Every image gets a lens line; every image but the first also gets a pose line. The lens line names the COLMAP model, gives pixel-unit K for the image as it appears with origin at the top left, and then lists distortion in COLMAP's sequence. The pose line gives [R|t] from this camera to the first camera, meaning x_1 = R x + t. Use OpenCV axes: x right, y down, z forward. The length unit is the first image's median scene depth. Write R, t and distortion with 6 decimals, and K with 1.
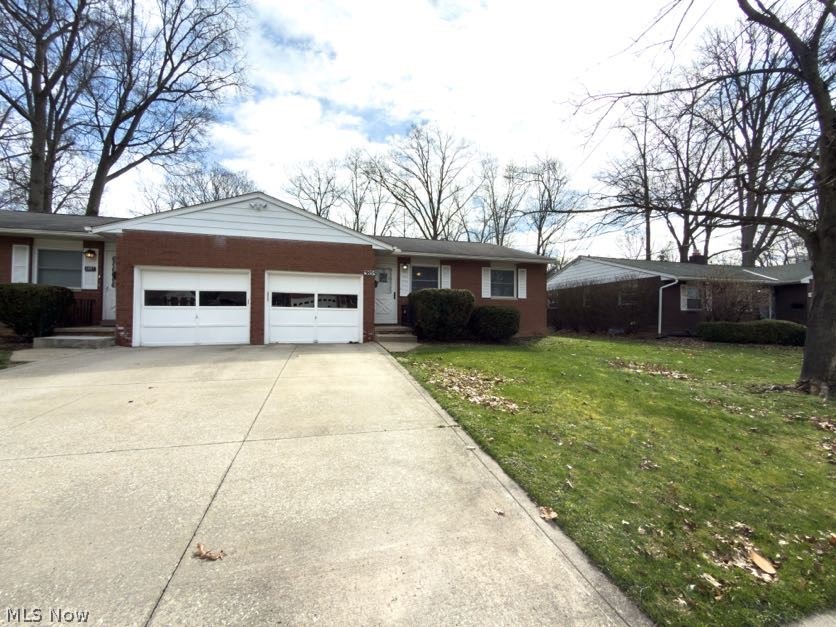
lens RADIAL K [[333.7, 0, 415.6], [0, 333.7, 311.8], [0, 0, 1]] dist [0.000557, -0.000141]
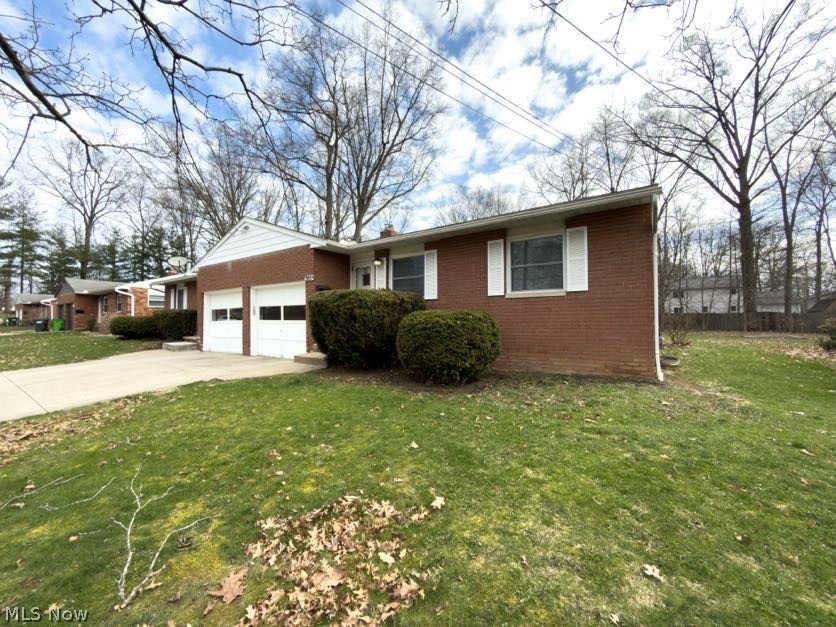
lens RADIAL K [[333.7, 0, 417.7], [0, 333.7, 320.2], [0, 0, 1]] dist [0.000557, -0.000141]
pose [[0.639817, -0.012084, -0.768432, 0.626986], [0.020299, 0.999793, 0.001179, -0.005293], [0.768259, -0.016353, 0.639930, 0.625813]]
